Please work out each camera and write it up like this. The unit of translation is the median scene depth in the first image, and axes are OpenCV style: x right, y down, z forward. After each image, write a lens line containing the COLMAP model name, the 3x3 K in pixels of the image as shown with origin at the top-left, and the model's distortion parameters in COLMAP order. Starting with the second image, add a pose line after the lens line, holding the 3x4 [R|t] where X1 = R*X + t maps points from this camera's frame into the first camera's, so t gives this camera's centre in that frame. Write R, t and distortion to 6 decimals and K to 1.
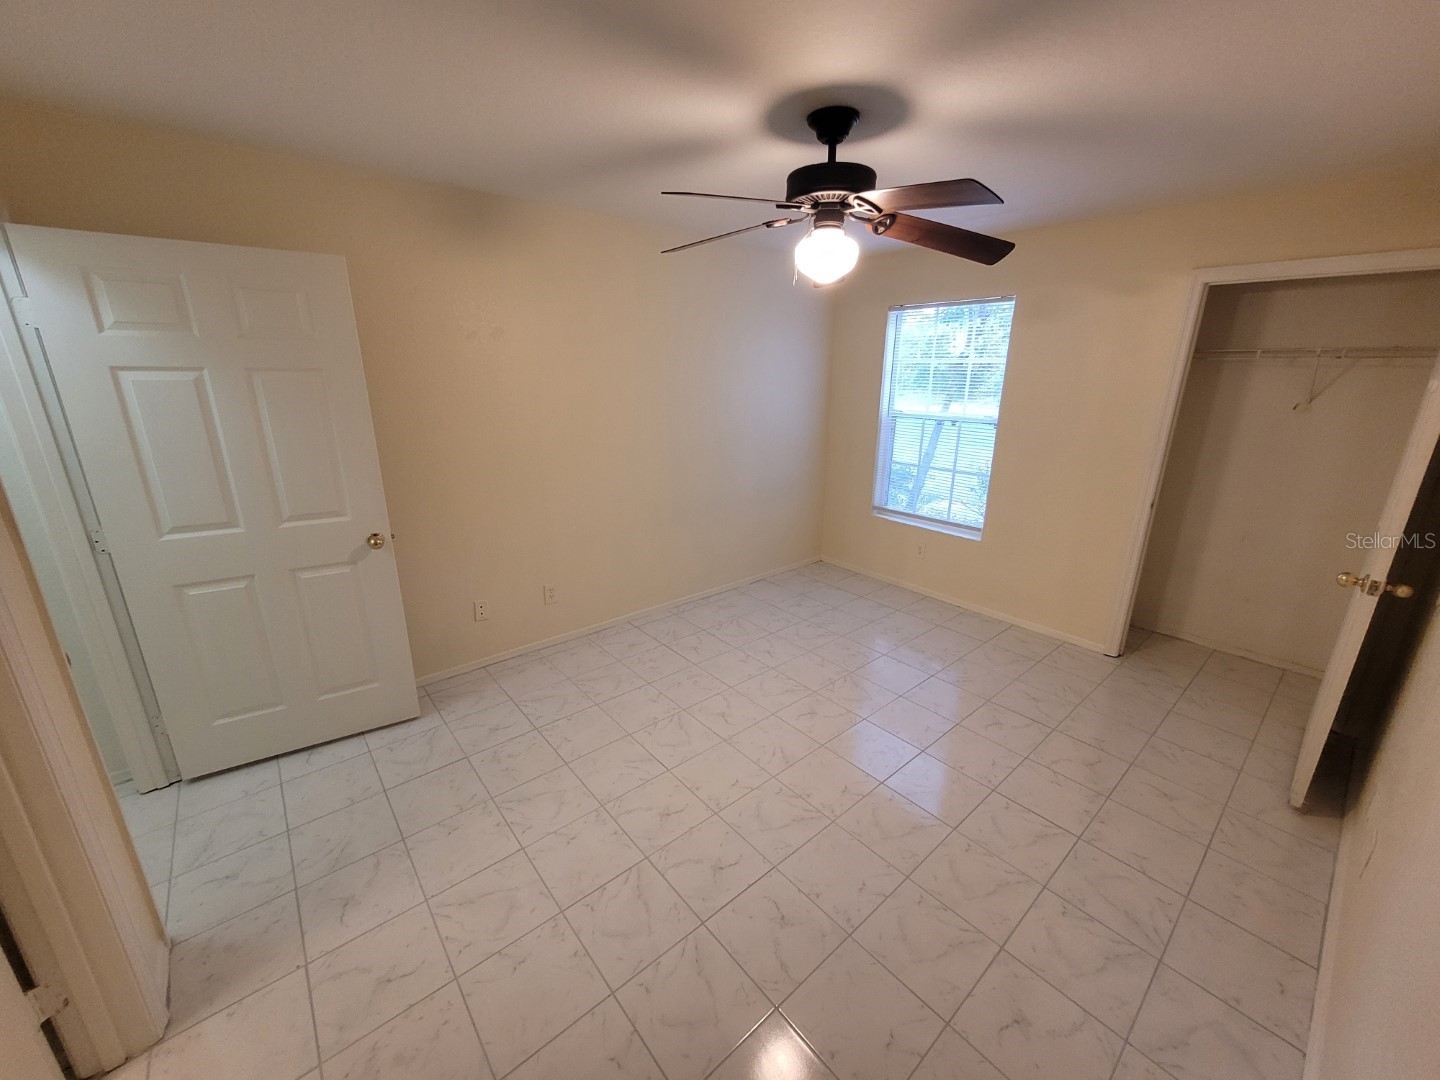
lens RADIAL K [[562.3, 0, 719.0], [0, 562.3, 537.3], [0, 0, 1]] dist [-0.000833, -0.000134]
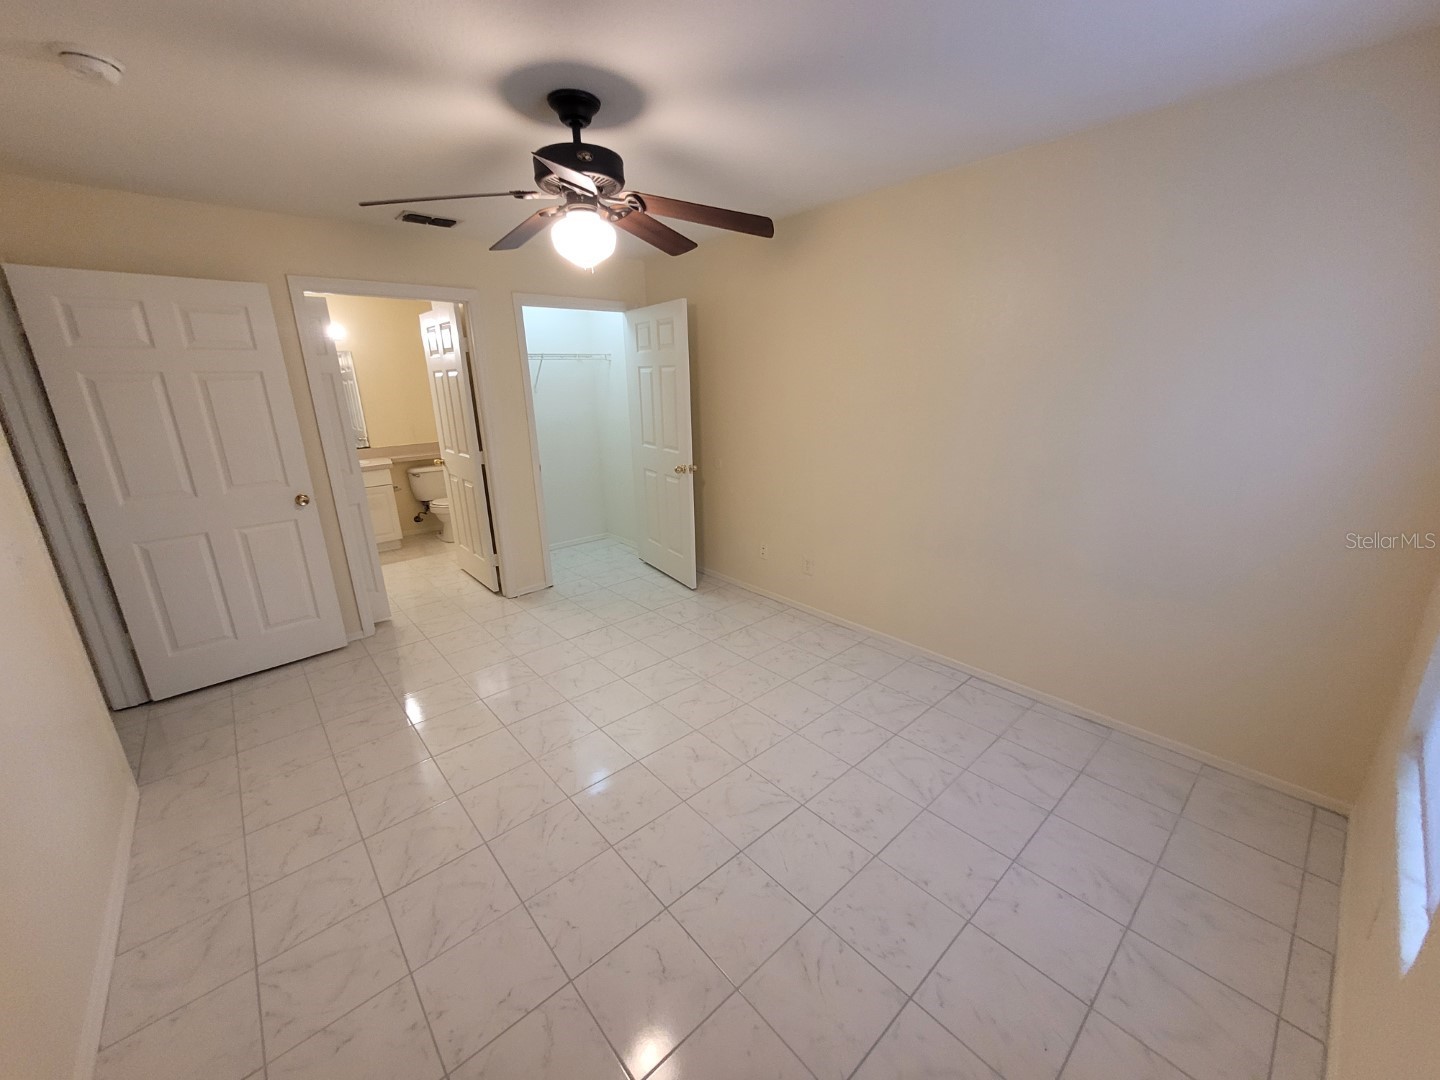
lens RADIAL K [[562.3, 0, 726.2], [0, 562.3, 538.8], [0, 0, 1]] dist [-0.000833, -0.000134]
pose [[0.027087, 0.271662, -0.962012, 1.030134], [-0.269956, 0.928596, 0.254624, -0.257355], [0.962492, 0.252804, 0.098489, 1.005410]]
